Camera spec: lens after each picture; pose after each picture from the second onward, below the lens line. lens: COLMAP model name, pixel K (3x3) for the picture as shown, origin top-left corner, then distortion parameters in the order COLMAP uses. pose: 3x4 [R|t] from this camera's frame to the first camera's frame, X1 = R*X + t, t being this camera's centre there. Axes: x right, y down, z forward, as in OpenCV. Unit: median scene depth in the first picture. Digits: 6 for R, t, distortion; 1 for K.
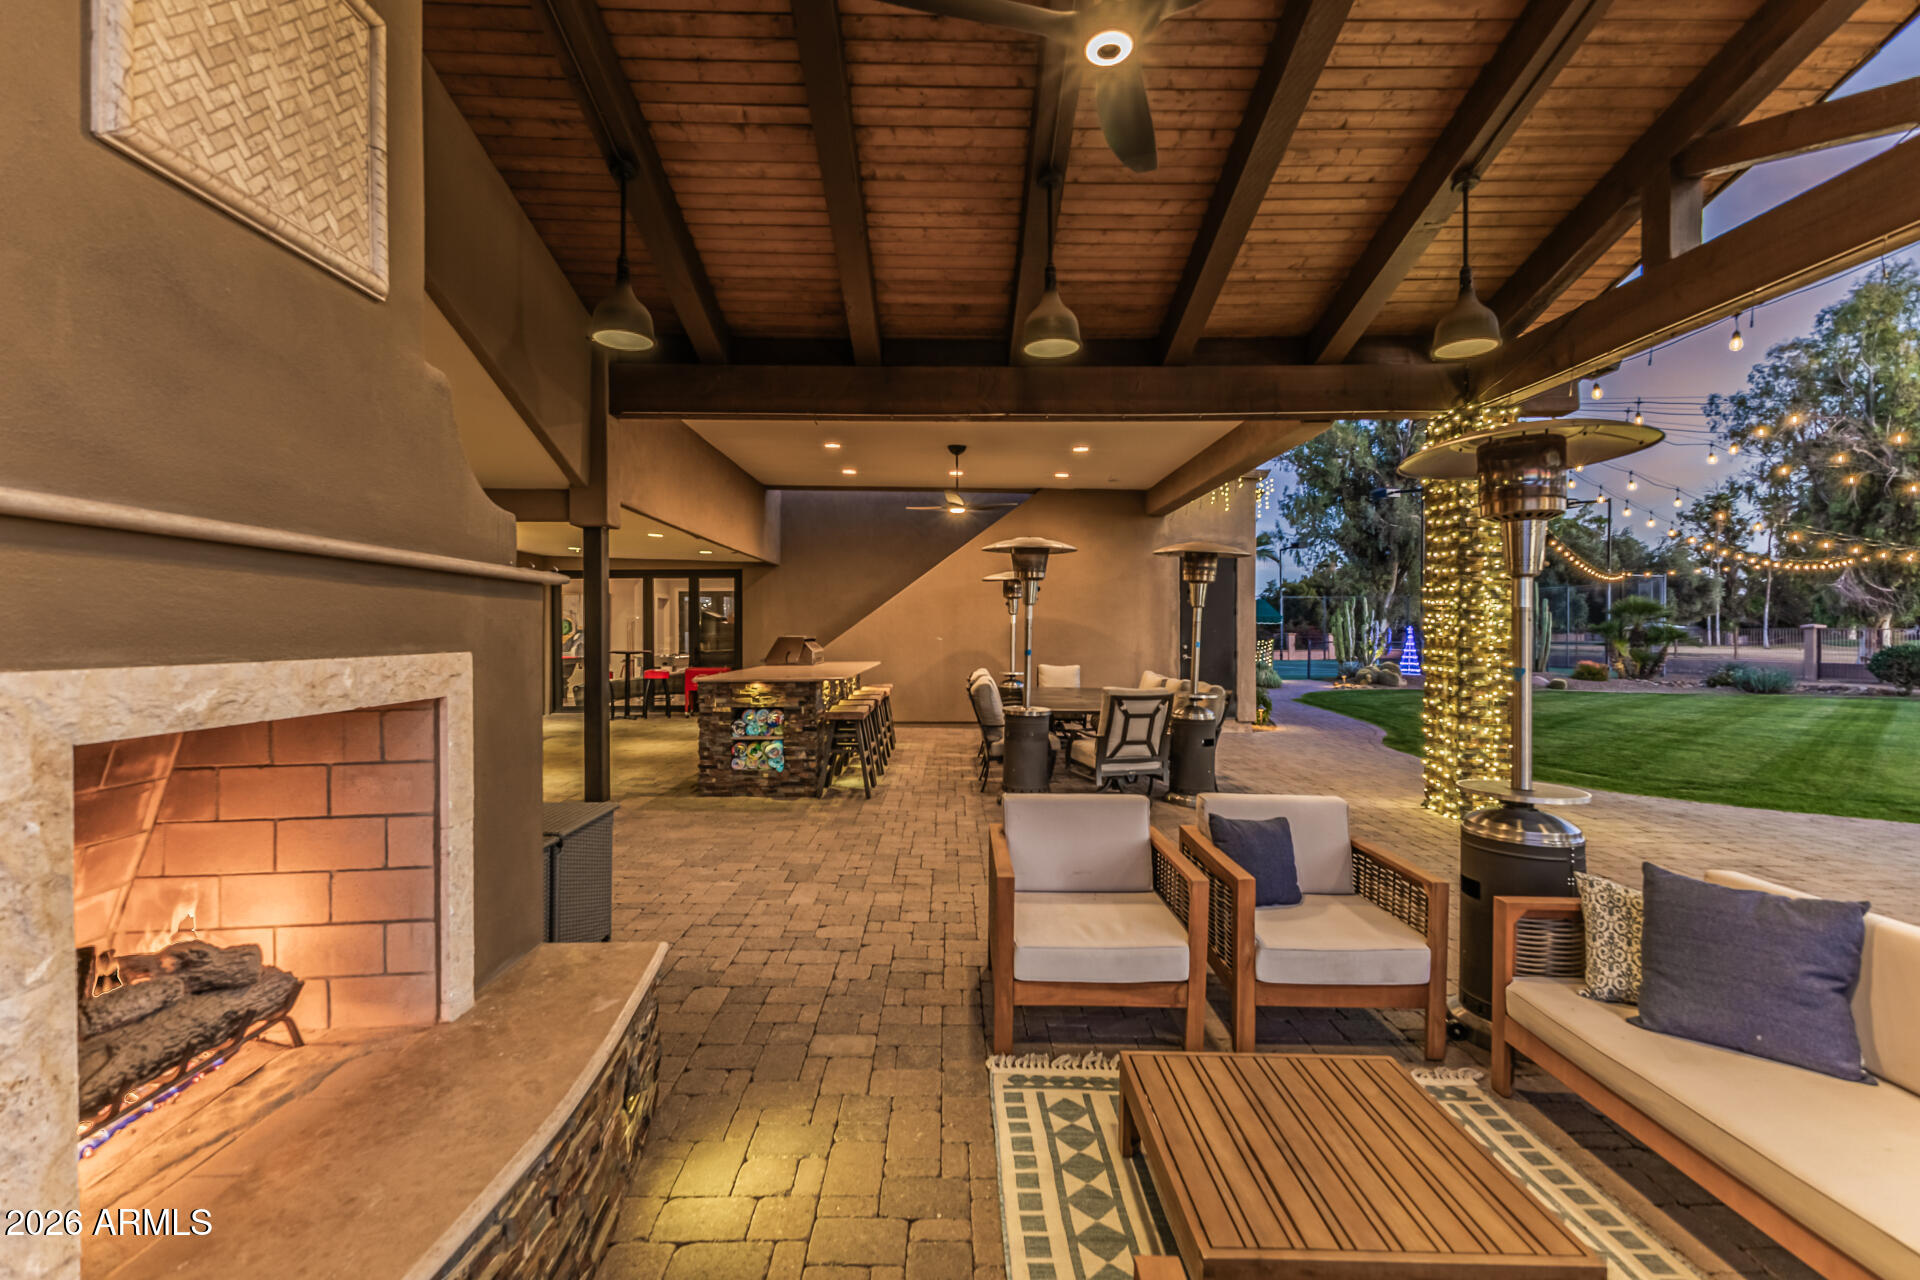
lens RADIAL K [[837.4, 0, 967.3], [0, 837.4, 630.2], [0, 0, 1]] dist [0.007340, -0.002697]
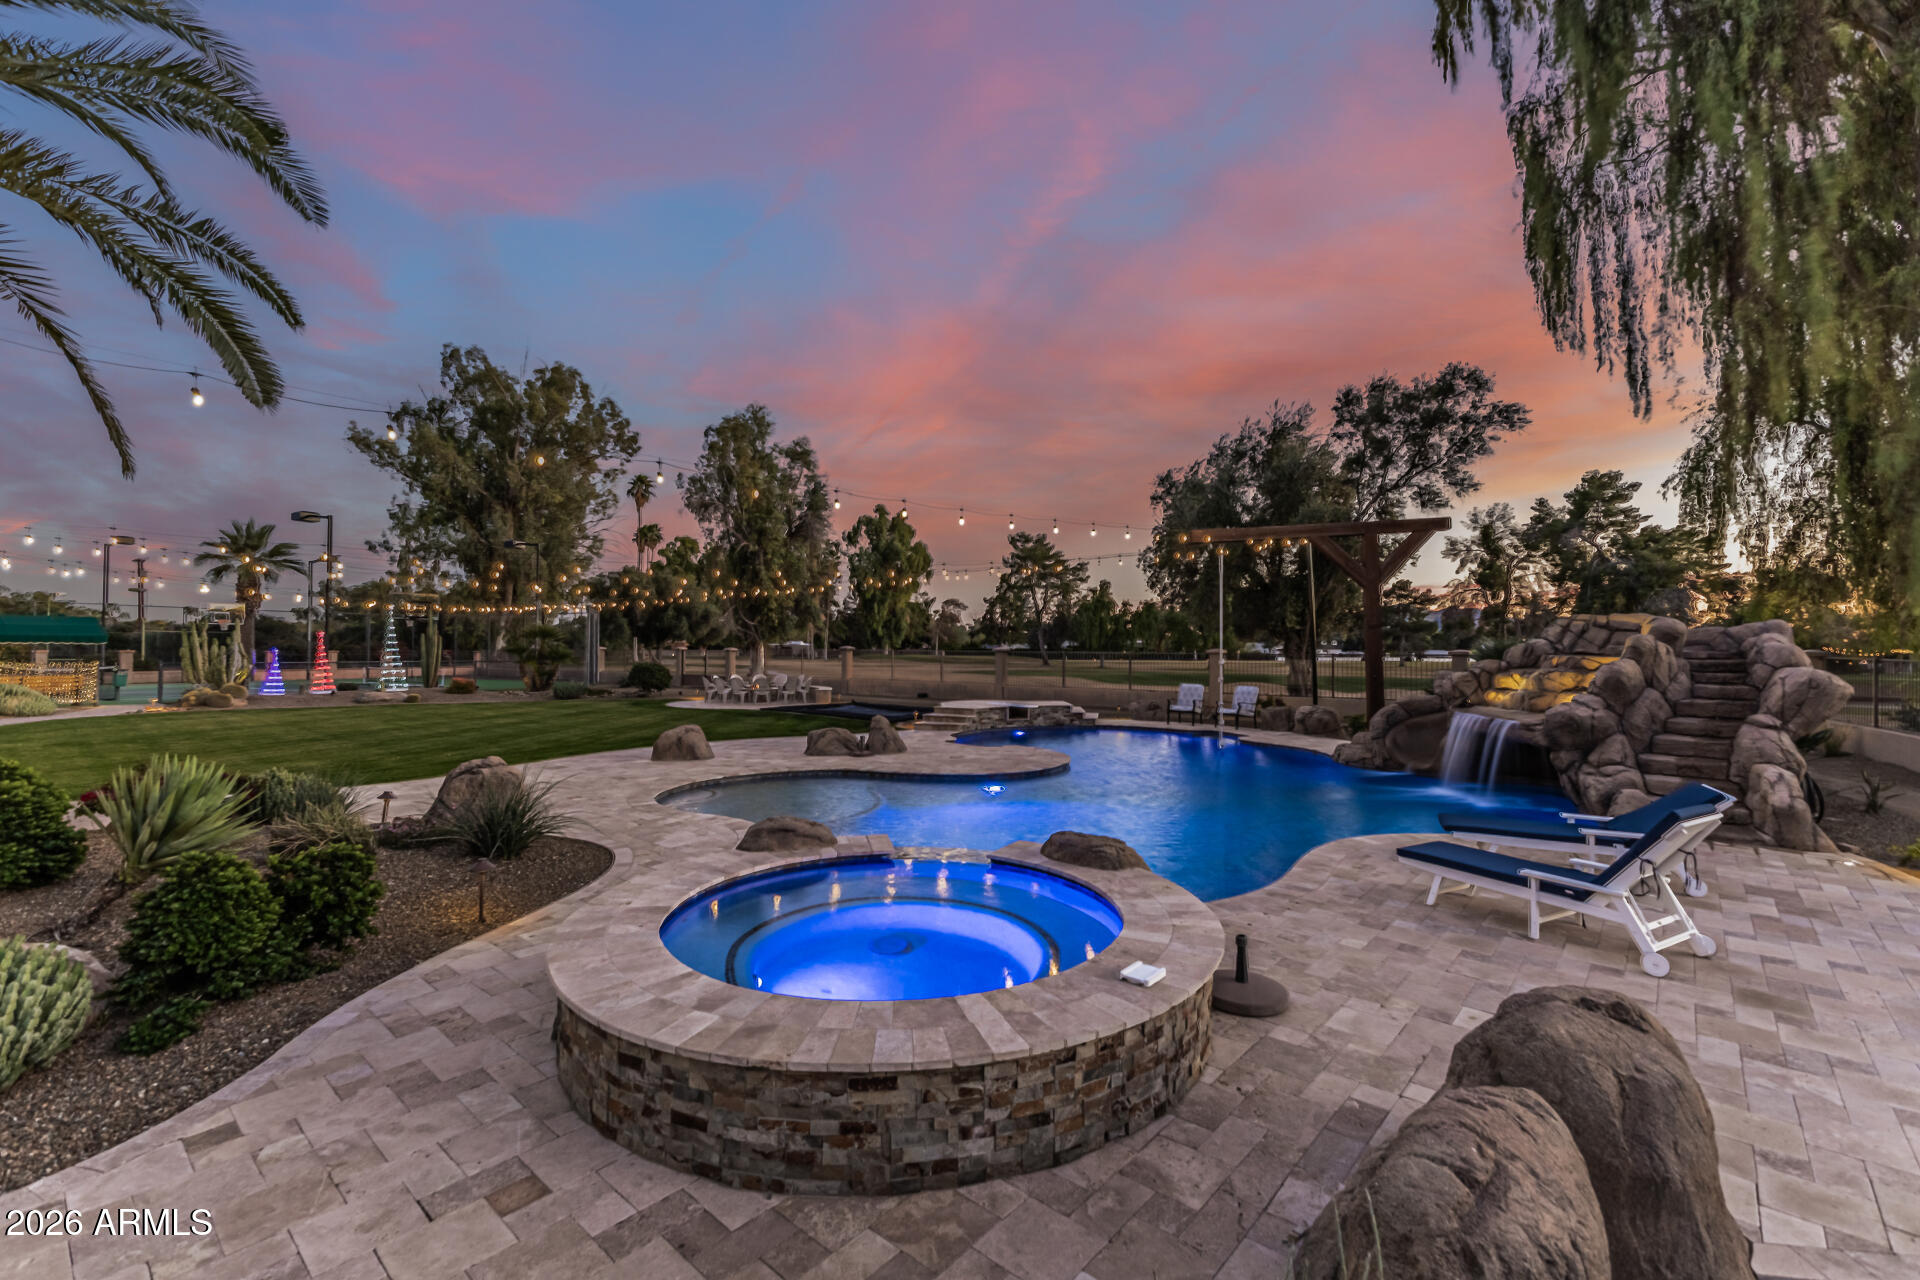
lens RADIAL K [[837.4, 0, 951.0], [0, 837.4, 639.4], [0, 0, 1]] dist [0.007340, -0.002697]
pose [[0.669011, 0.011017, 0.743171, 1.101264], [-0.006034, 0.999938, -0.009392, -0.038407], [-0.743228, 0.001799, 0.669036, -1.153881]]
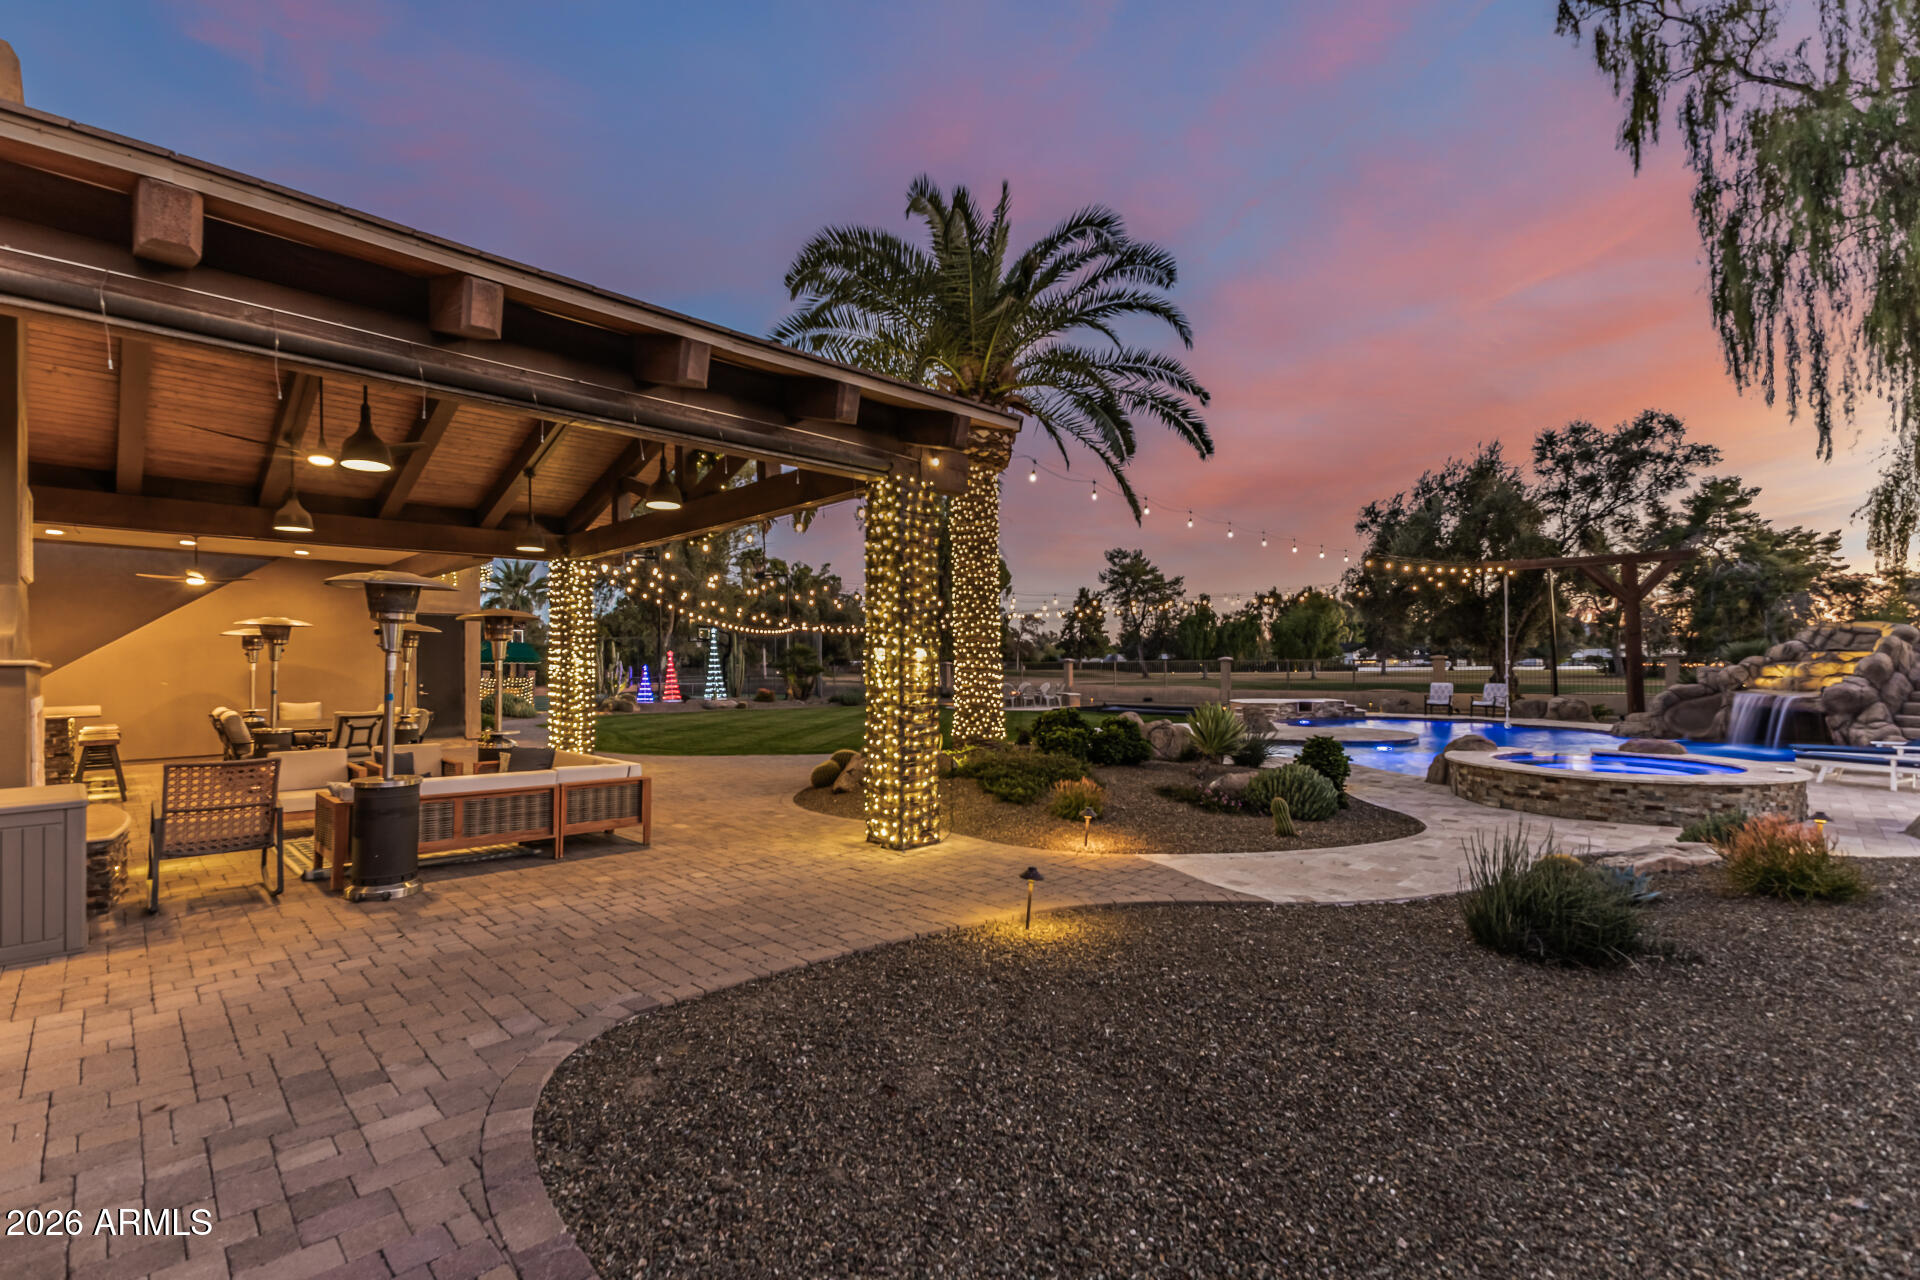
lens RADIAL K [[837.4, 0, 959.7], [0, 837.4, 660.4], [0, 0, 1]] dist [0.007340, -0.002697]
pose [[0.714346, -0.002901, 0.699786, -0.105539], [0.007019, 0.999971, -0.003020, -0.017420], [-0.699757, 0.007070, 0.714346, -0.959411]]
